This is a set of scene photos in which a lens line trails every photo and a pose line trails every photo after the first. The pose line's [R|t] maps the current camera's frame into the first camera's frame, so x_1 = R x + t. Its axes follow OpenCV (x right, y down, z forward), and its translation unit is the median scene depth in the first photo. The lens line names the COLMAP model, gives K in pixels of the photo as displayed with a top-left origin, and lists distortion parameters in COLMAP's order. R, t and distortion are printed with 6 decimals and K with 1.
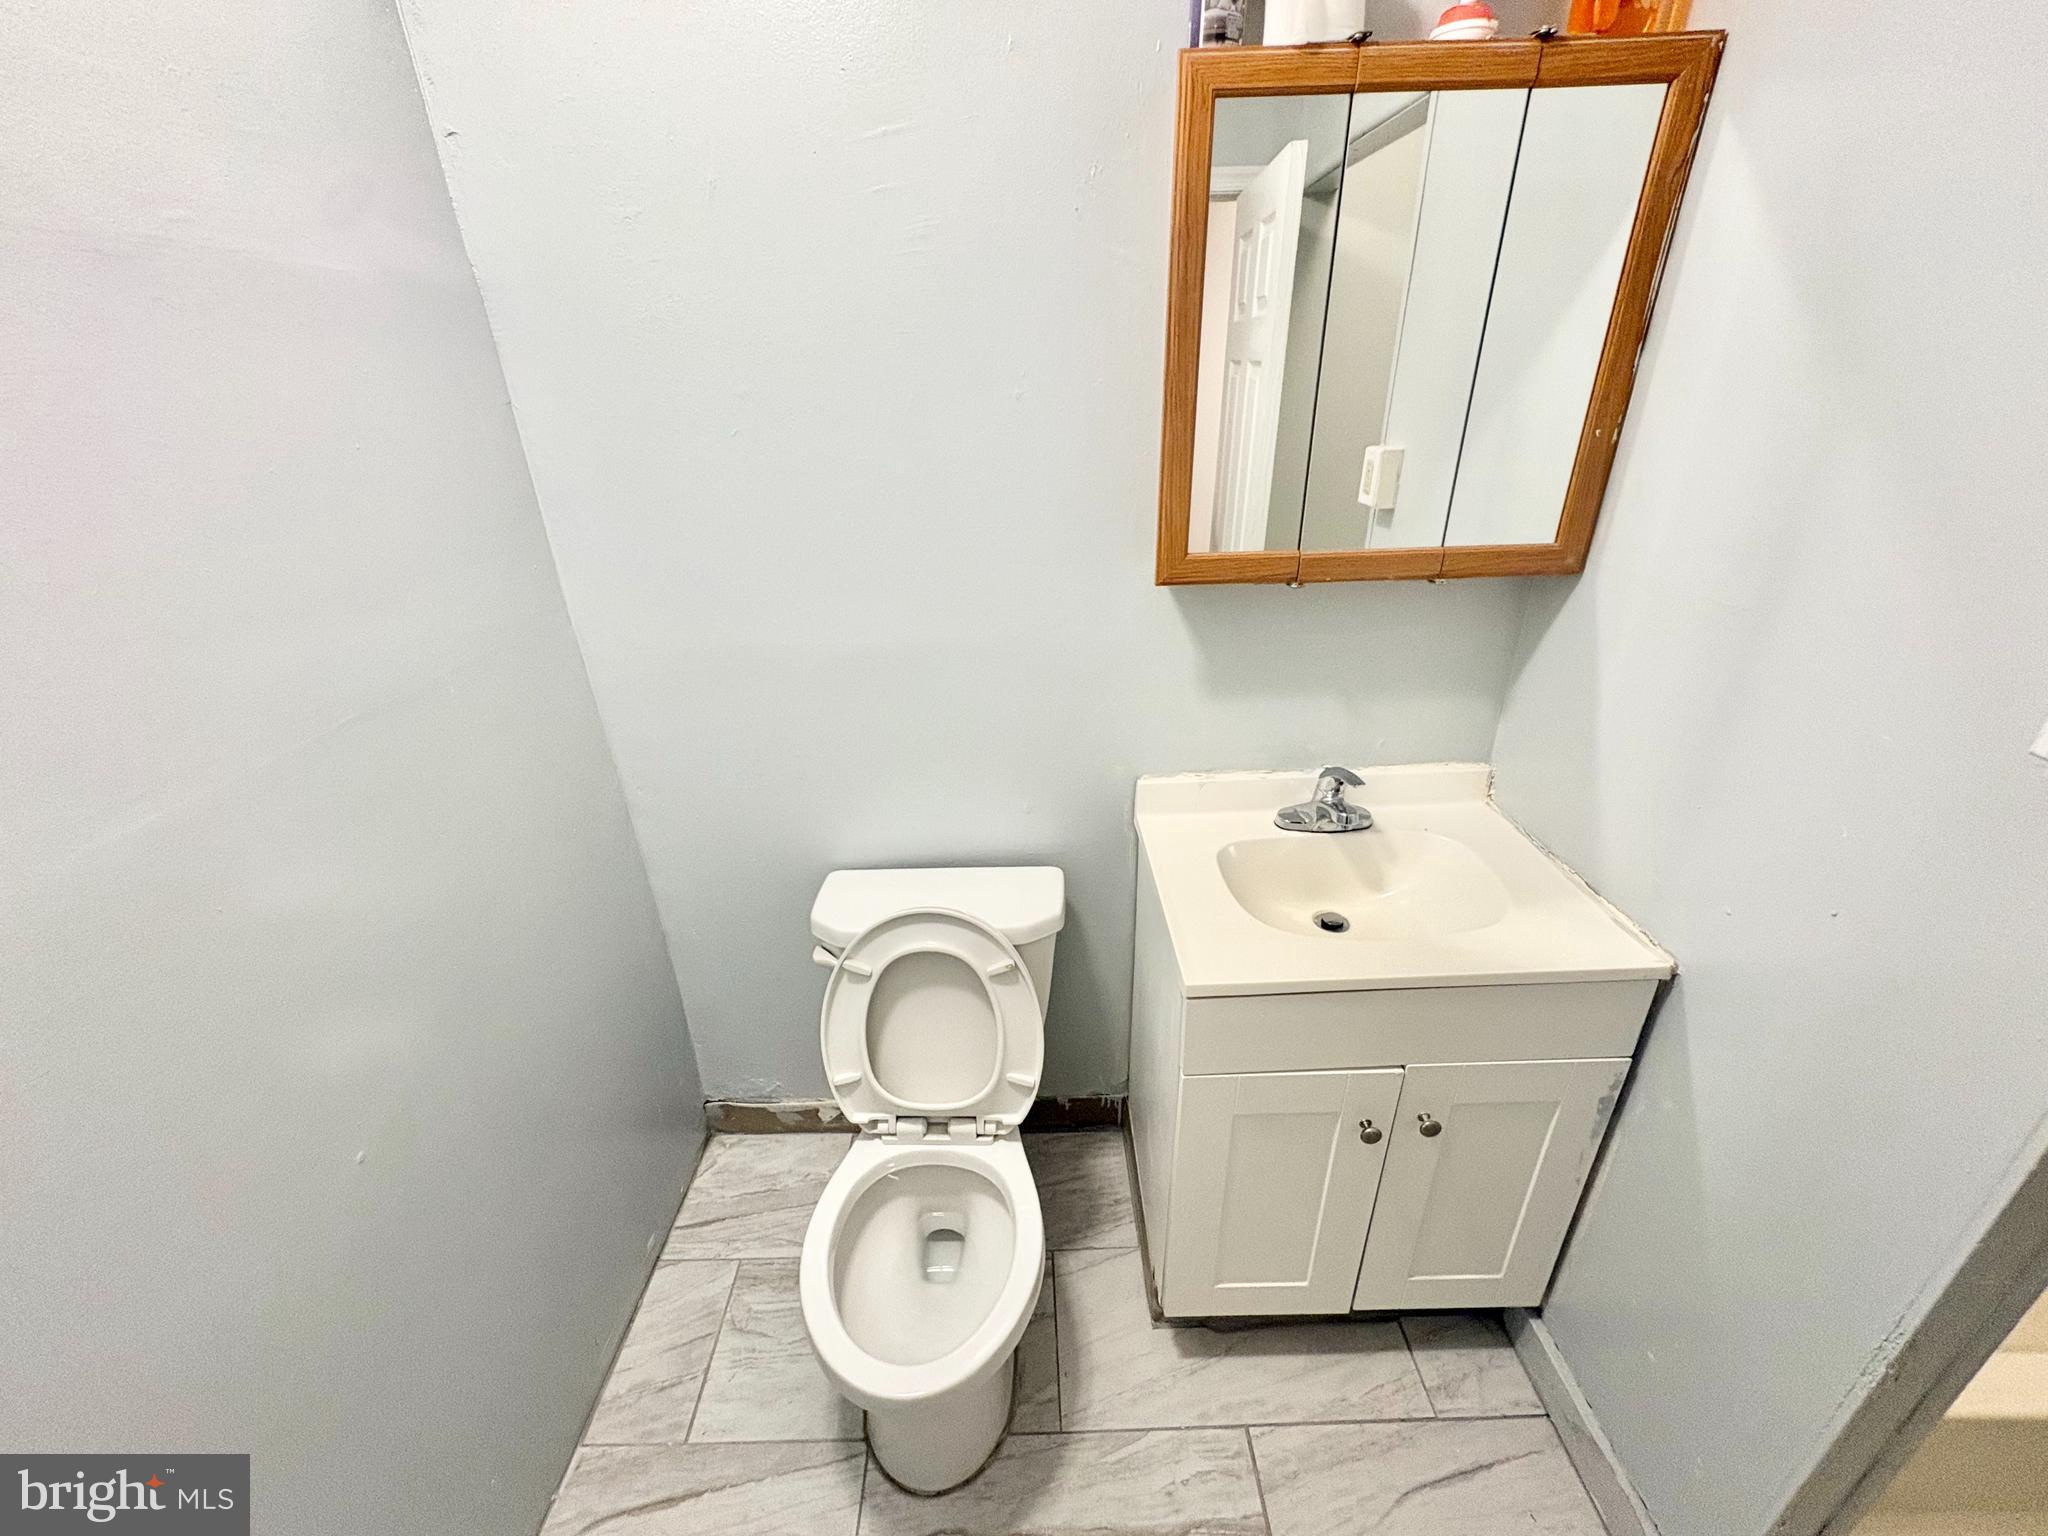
lens RADIAL K [[815.2, 0, 1024.0], [0, 815.2, 768.0], [0, 0, 1]] dist [-0.000495, 0.000037]
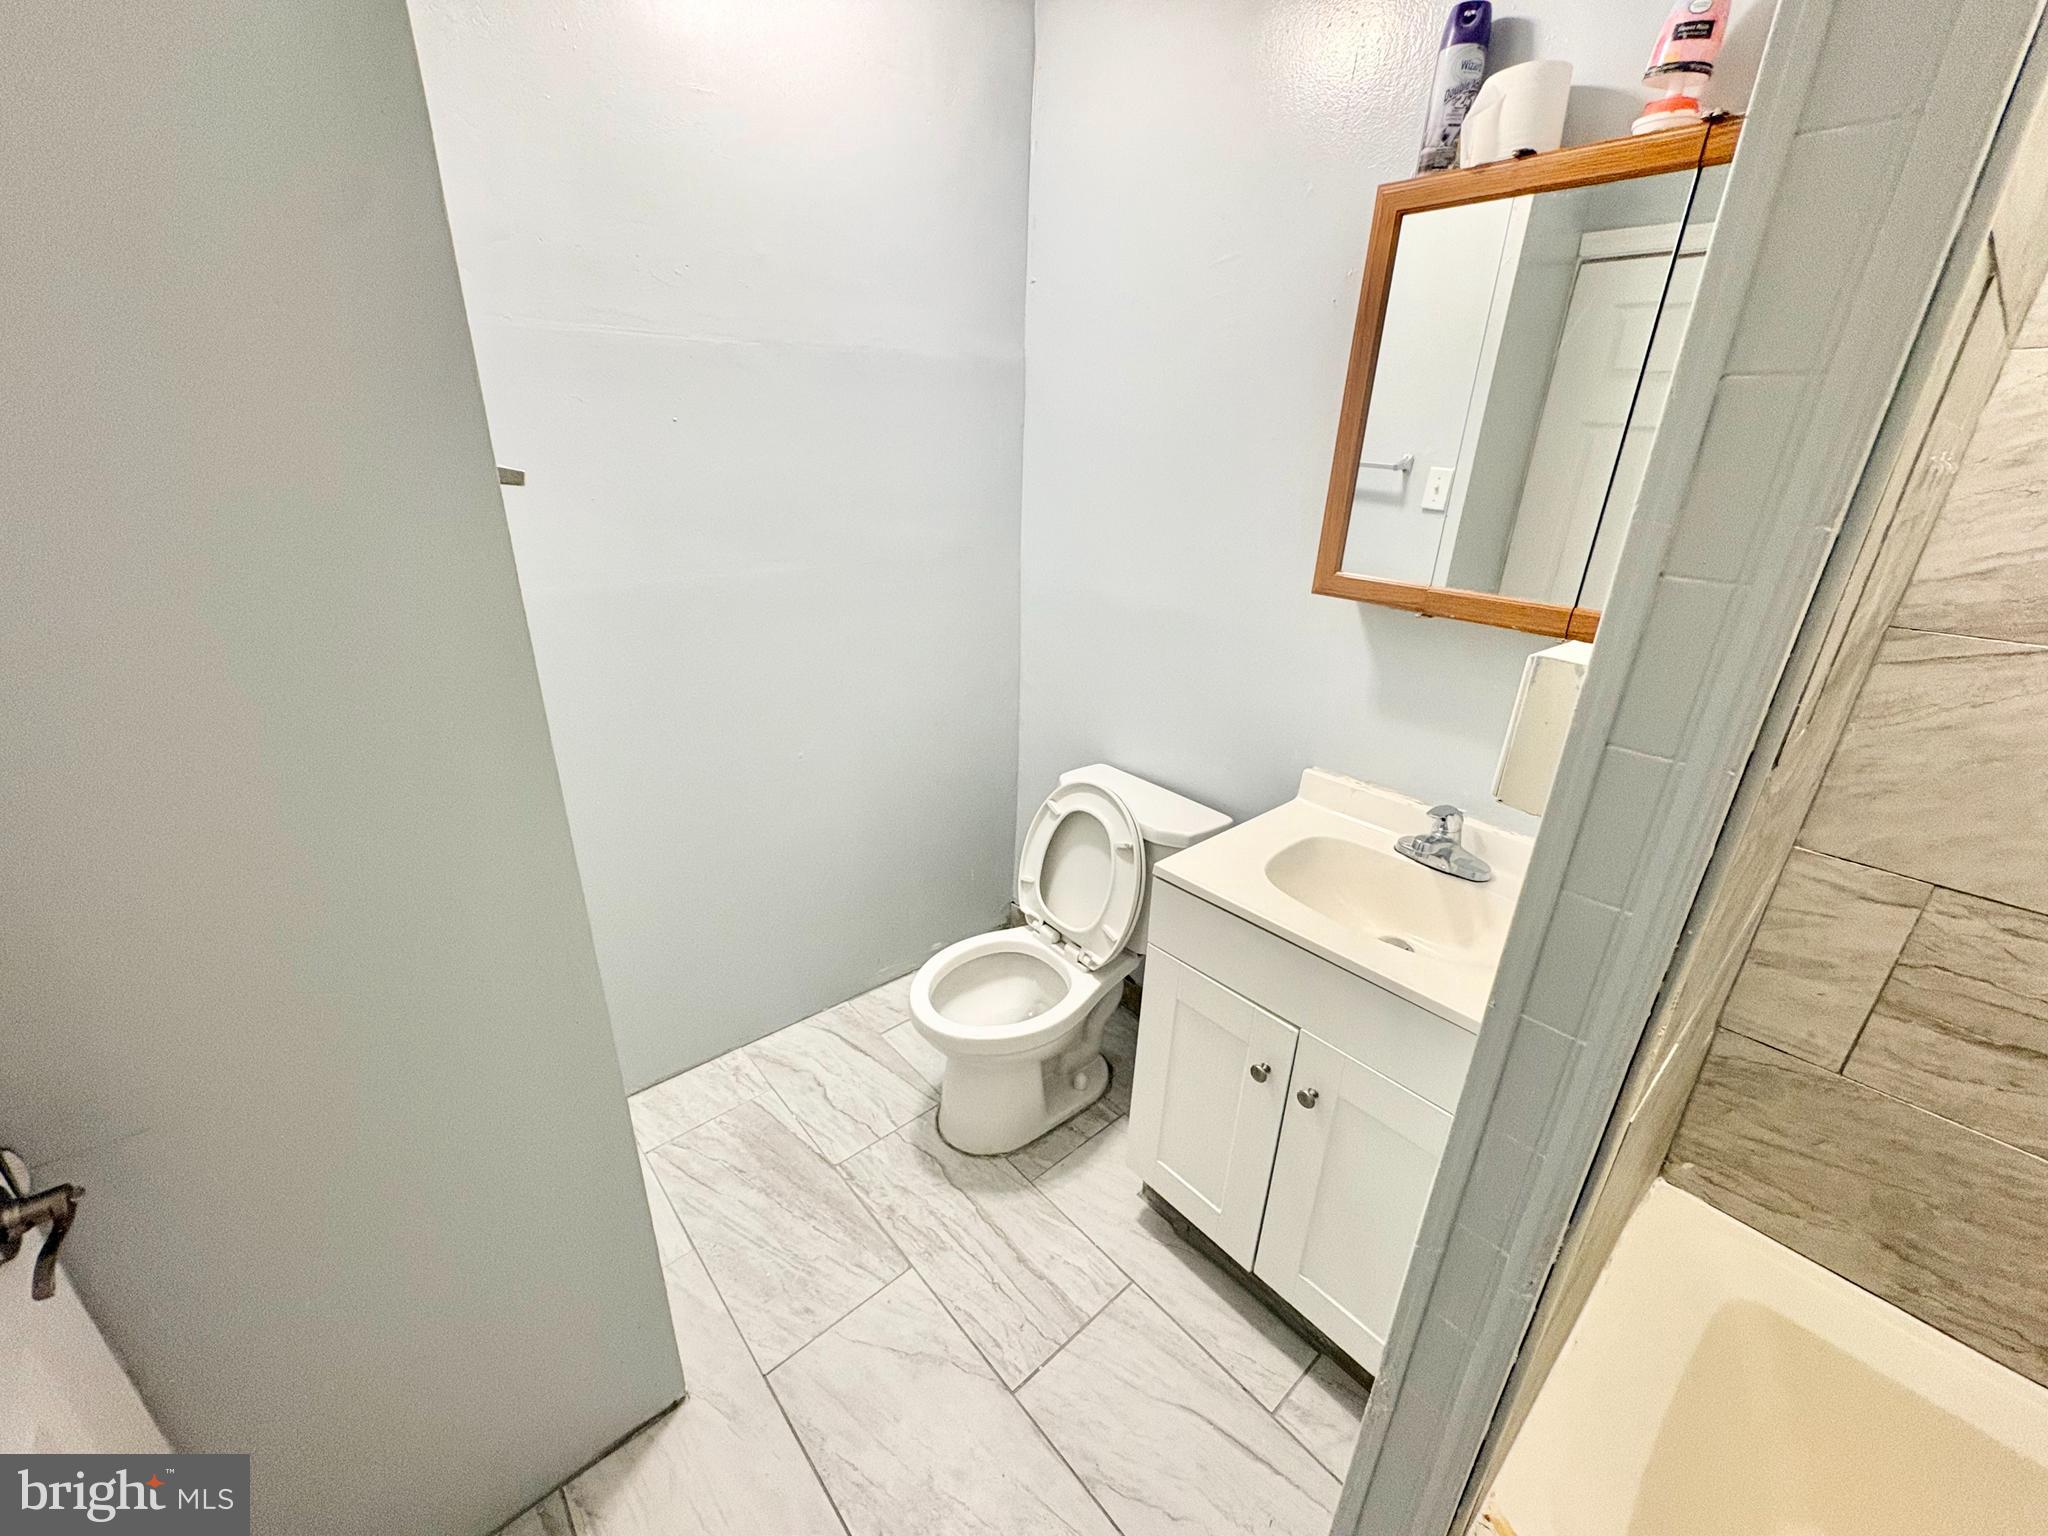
lens RADIAL K [[827.6, 0, 1024.0], [0, 827.6, 768.0], [0, 0, 1]] dist [-0.001215, -0.000074]
pose [[0.646356, 0.328370, -0.688765, 0.765081], [-0.367278, 0.925104, 0.096381, 0.054163], [0.668828, 0.190671, 0.718550, -0.123050]]
